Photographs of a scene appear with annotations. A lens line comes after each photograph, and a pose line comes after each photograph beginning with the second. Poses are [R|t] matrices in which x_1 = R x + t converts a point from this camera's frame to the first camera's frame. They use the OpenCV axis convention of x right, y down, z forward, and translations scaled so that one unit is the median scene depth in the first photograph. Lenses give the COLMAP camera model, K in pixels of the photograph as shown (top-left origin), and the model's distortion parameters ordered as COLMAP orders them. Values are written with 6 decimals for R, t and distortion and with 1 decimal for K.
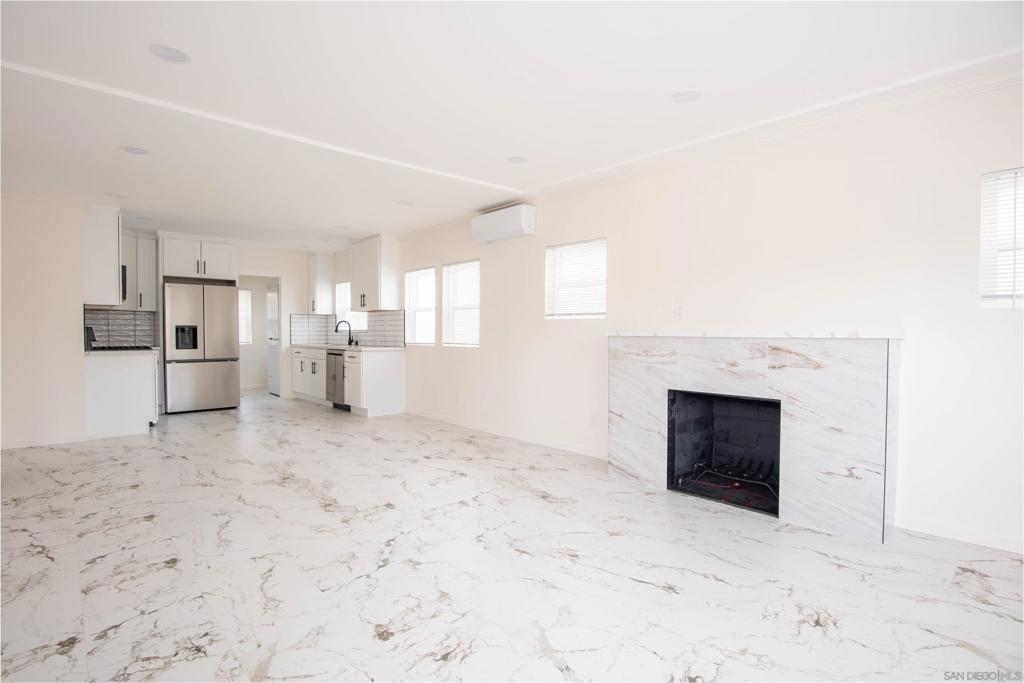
lens RADIAL K [[503.7, 0, 506.2], [0, 503.7, 345.3], [0, 0, 1]] dist [-0.019625, 0.000125]
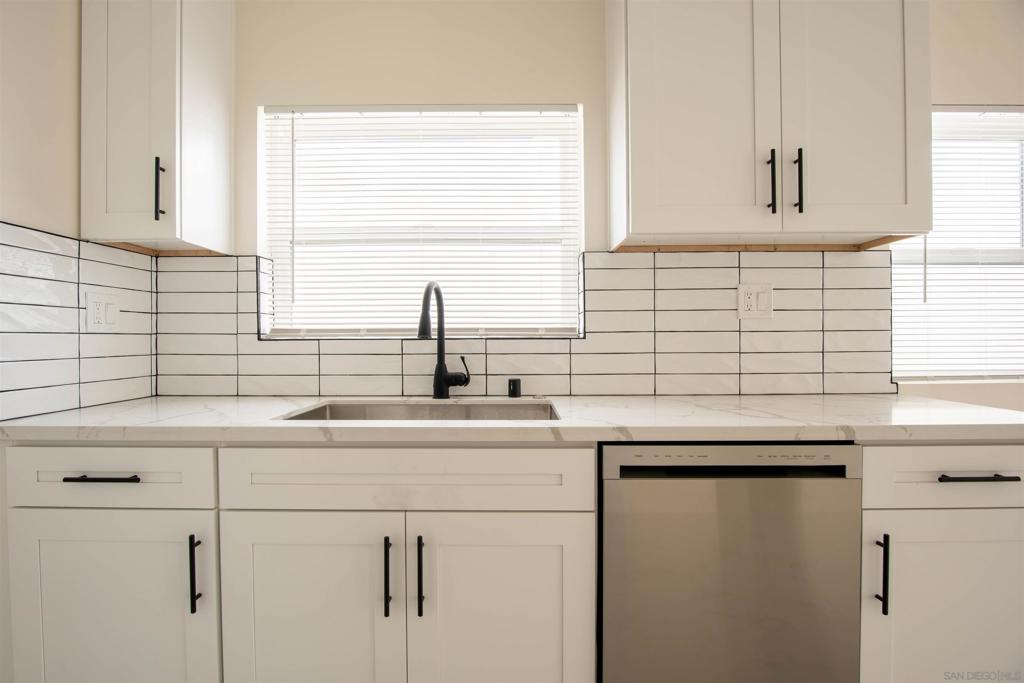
lens RADIAL K [[512.9, 0, 511.2], [0, 512.9, 339.3], [0, 0, 1]] dist [-0.015711, -0.001265]
pose [[0.674816, -0.007654, 0.737947, -0.626984], [0.023659, 0.999657, -0.011266, -0.031041], [-0.737607, 0.025062, 0.674765, 1.148154]]
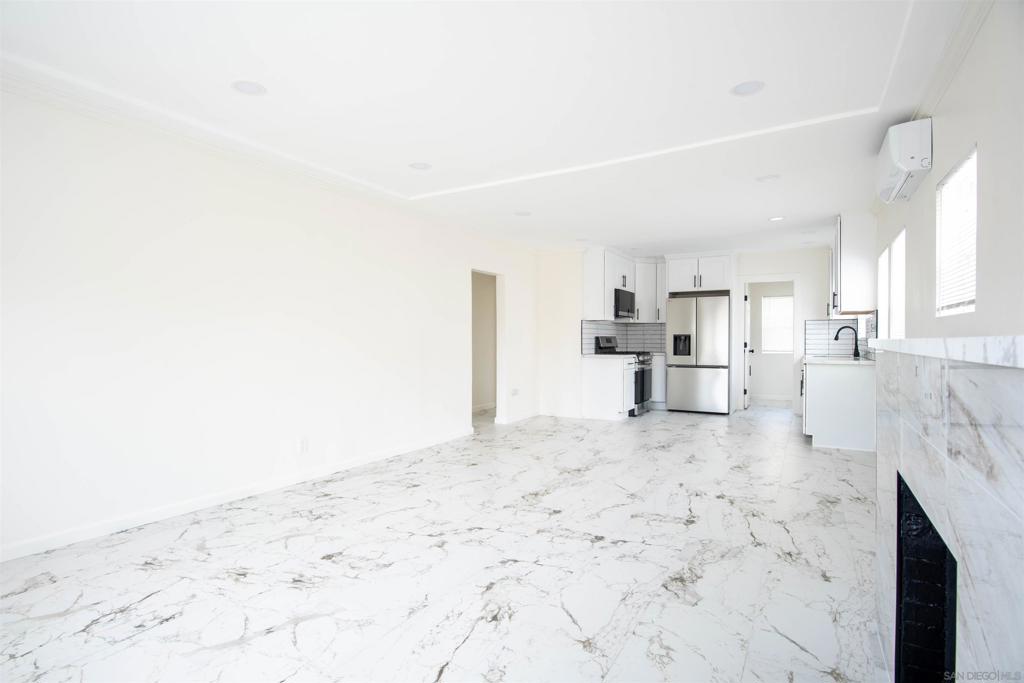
lens RADIAL K [[503.7, 0, 502.0], [0, 503.7, 343.7], [0, 0, 1]] dist [-0.019625, 0.000125]
pose [[0.285631, 0.005460, -0.958324, 0.391278], [-0.023767, 0.999717, -0.001388, -0.008825], [0.958045, 0.023173, 0.285680, 0.332709]]
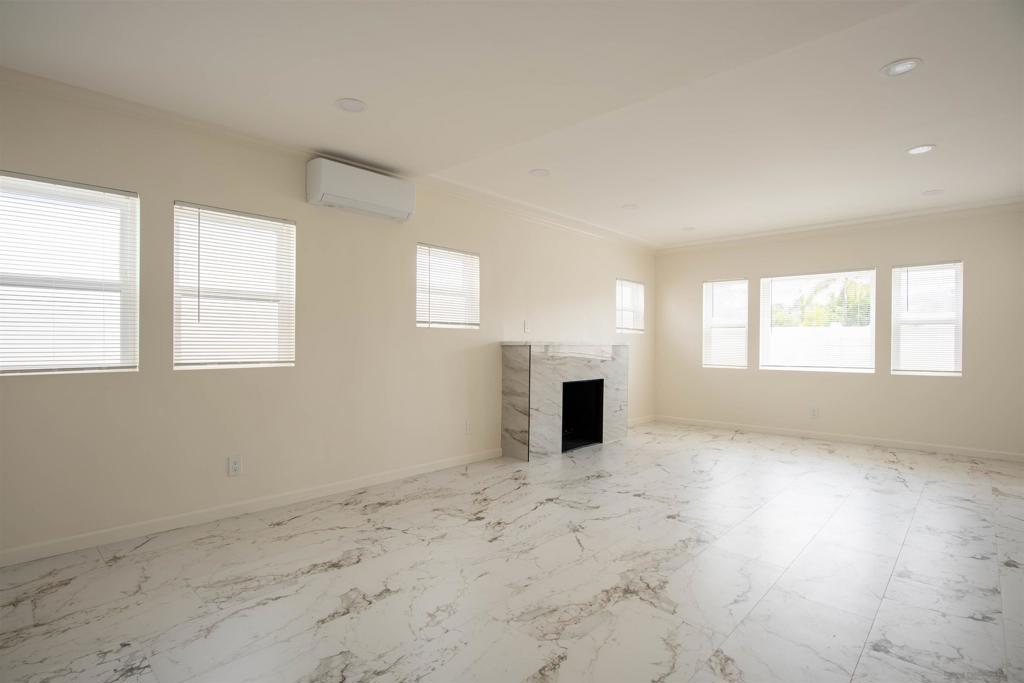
lens RADIAL K [[503.7, 0, 507.2], [0, 503.7, 340.8], [0, 0, 1]] dist [-0.019625, 0.000125]
pose [[-0.080093, 0.000335, 0.996787, -0.667690], [0.018800, 0.999823, 0.001175, -0.021347], [-0.996610, 0.018834, -0.080085, 0.778386]]
